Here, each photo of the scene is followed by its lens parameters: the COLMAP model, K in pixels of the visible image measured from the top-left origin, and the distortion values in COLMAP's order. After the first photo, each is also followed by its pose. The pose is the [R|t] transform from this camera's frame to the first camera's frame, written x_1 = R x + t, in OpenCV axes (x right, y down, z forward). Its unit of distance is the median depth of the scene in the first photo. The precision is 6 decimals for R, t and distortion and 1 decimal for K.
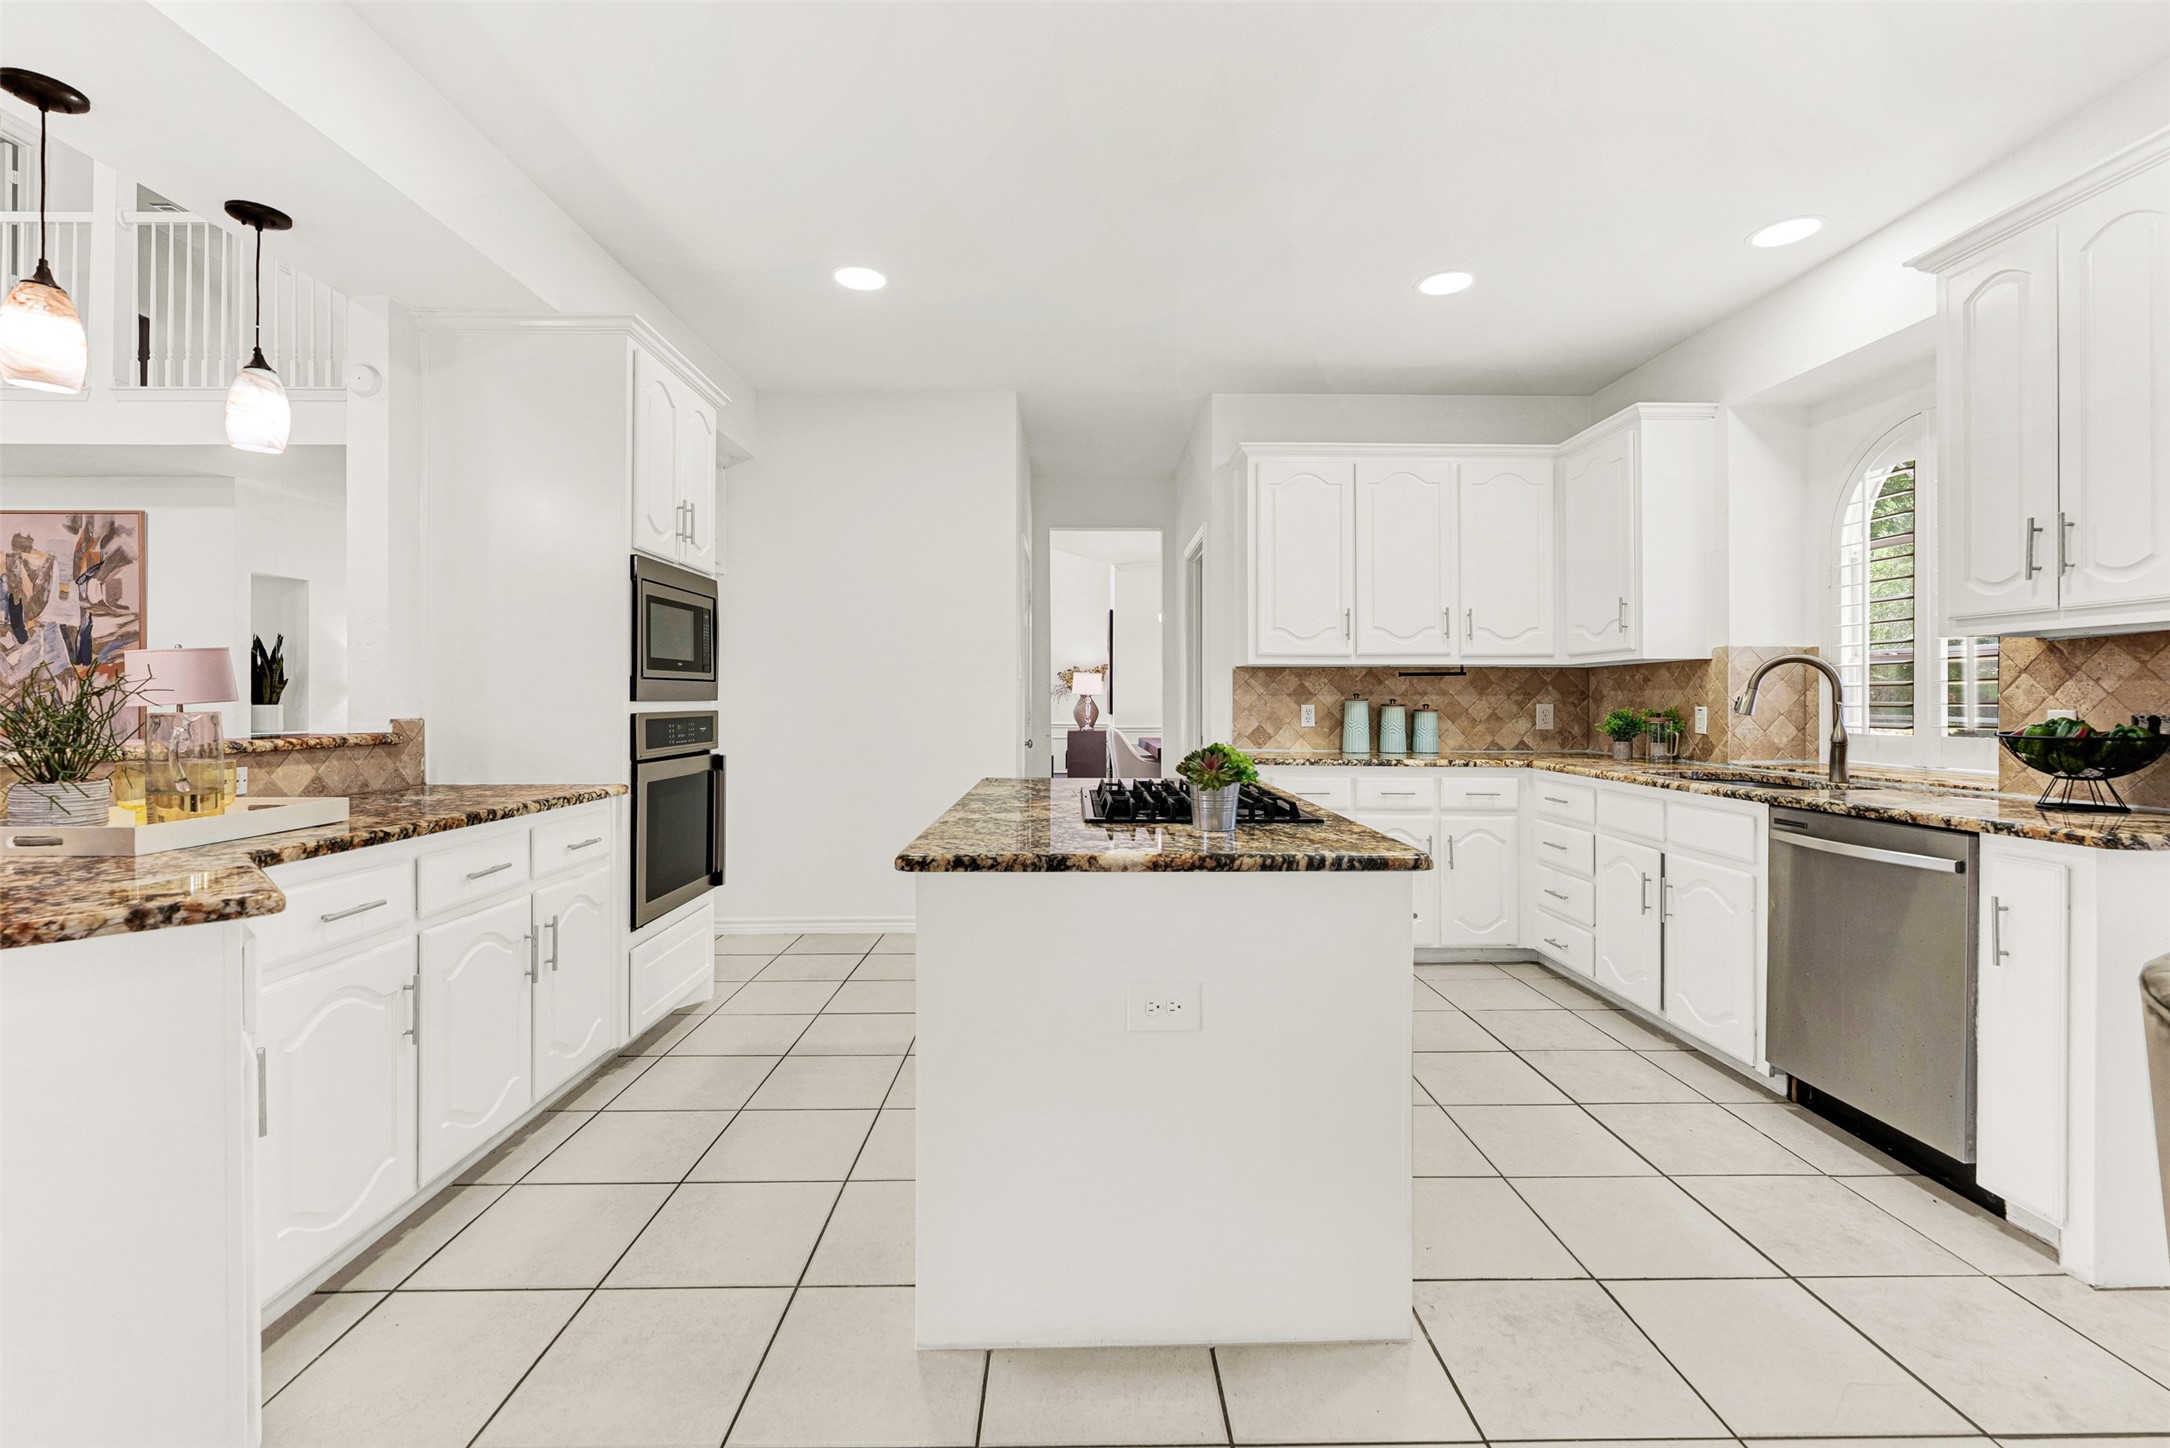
lens RADIAL K [[918.5, 0, 1084.6], [0, 918.5, 693.9], [0, 0, 1]] dist [-0.002147, 0.000289]
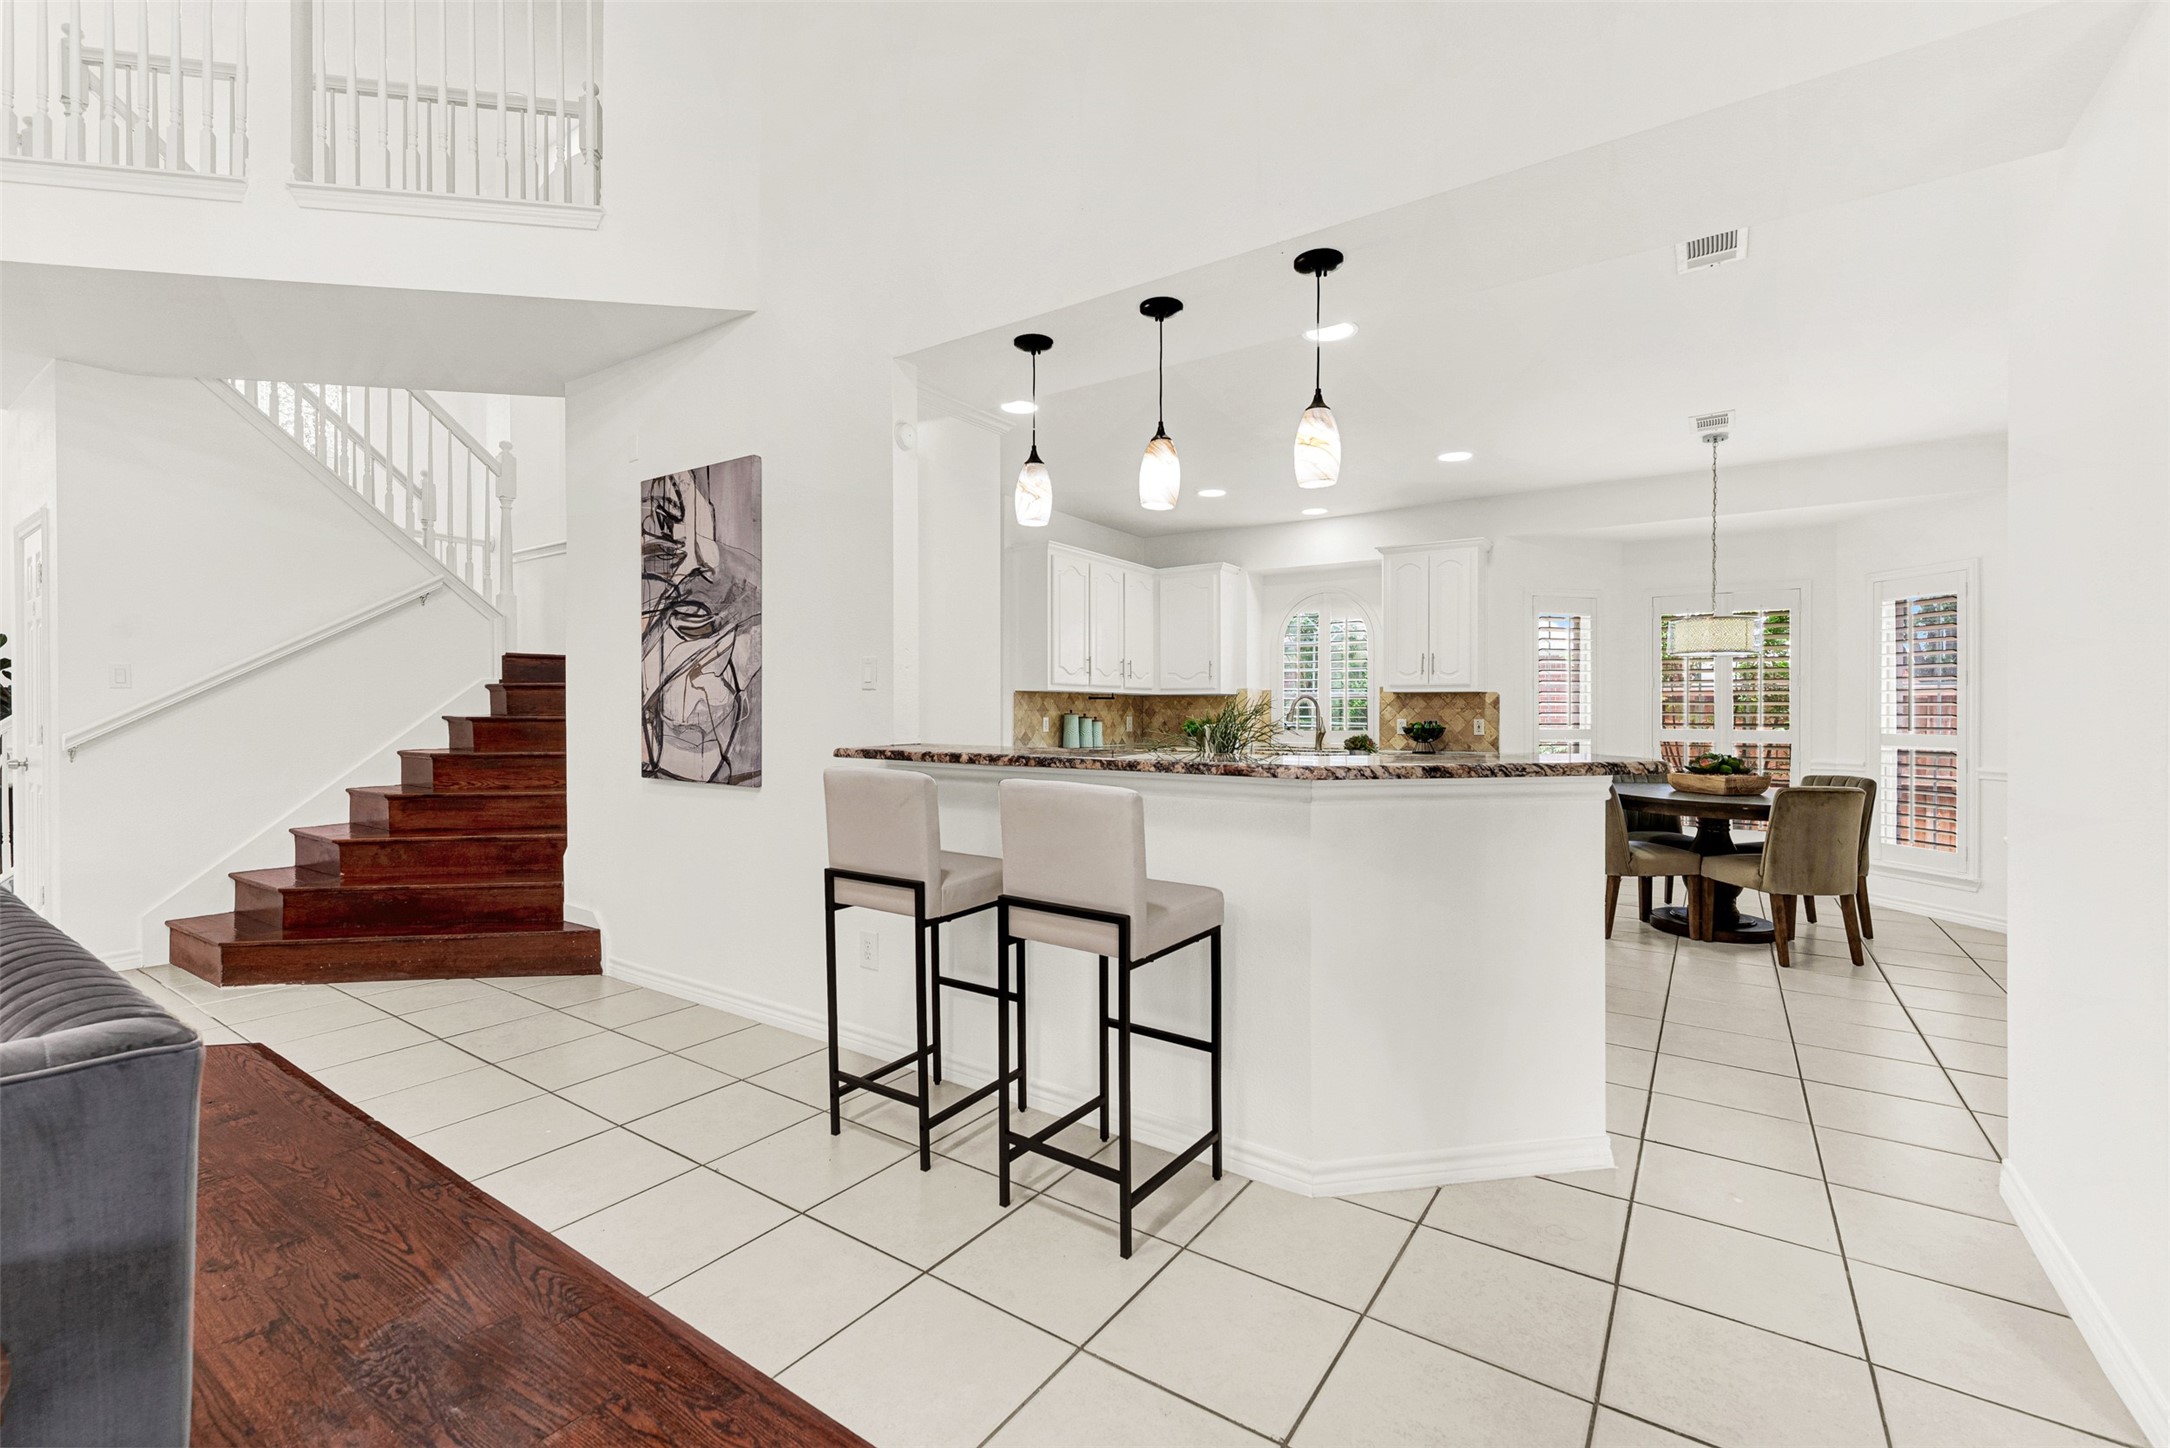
lens RADIAL K [[918.5, 0, 1090.4], [0, 918.5, 712.3], [0, 0, 1]] dist [-0.002147, 0.000289]
pose [[0.570318, 0.000768, 0.821424, -1.356288], [-0.008417, 0.999953, 0.004908, -0.006645], [-0.821381, -0.009713, 0.570297, 0.138578]]
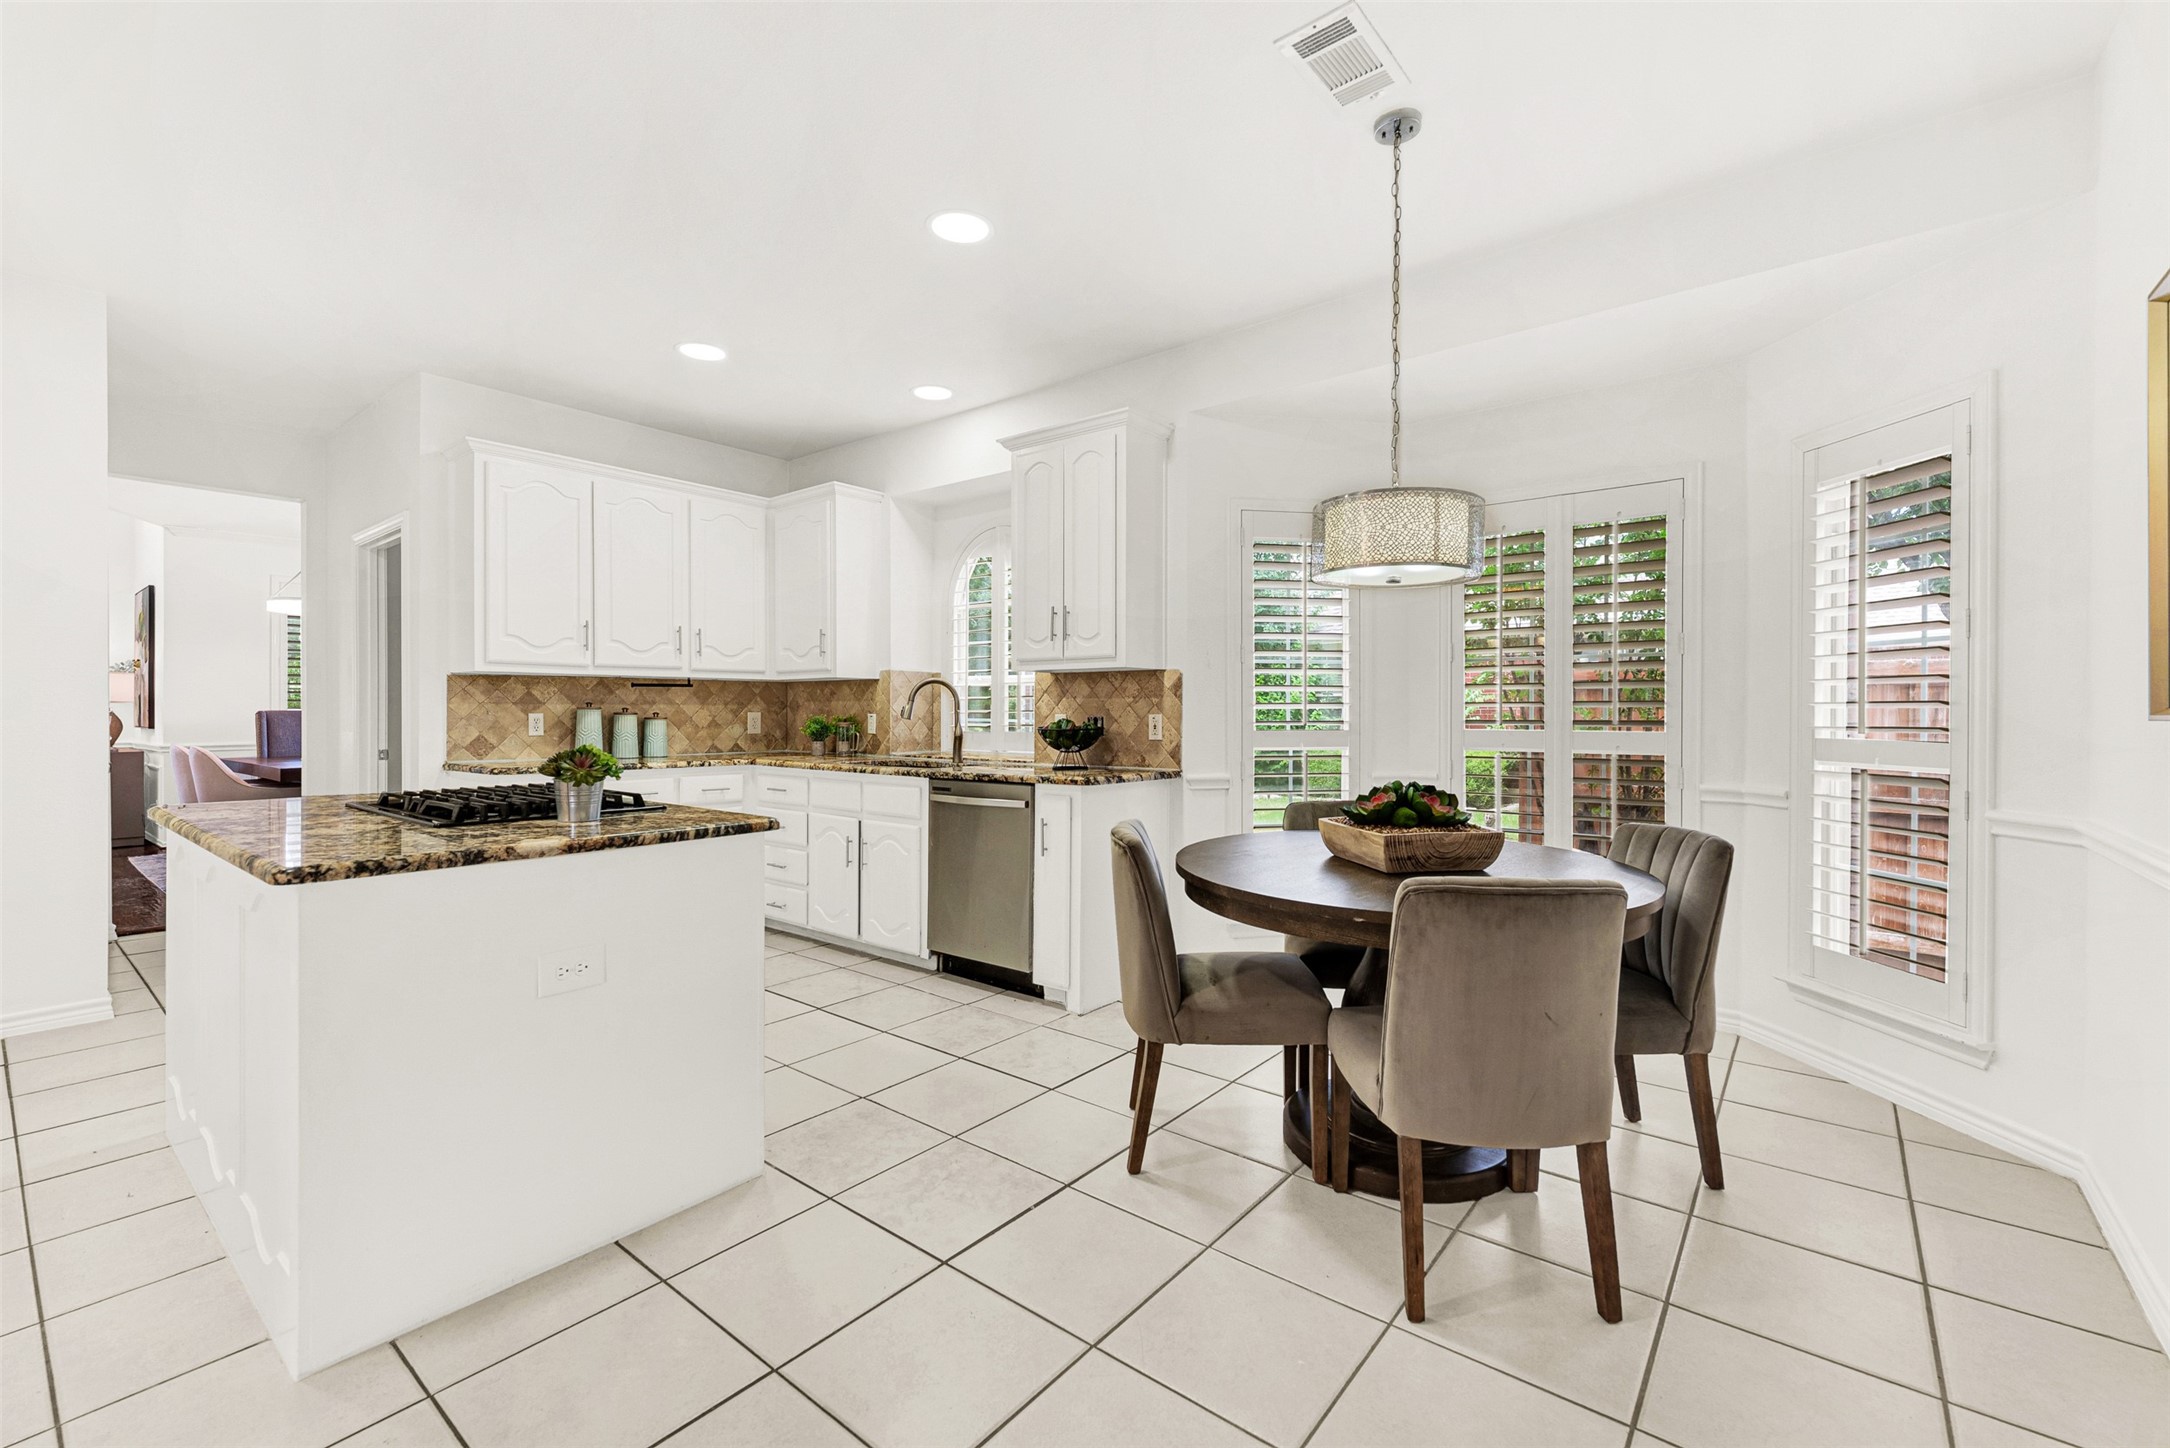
lens RADIAL K [[918.5, 0, 1085.6], [0, 918.5, 712.4], [0, 0, 1]] dist [-0.002147, 0.000289]
pose [[0.636139, -0.002134, 0.771572, -0.208883], [-0.005162, 0.999962, 0.007022, 0.000854], [-0.771557, -0.008450, 0.636104, -0.127679]]
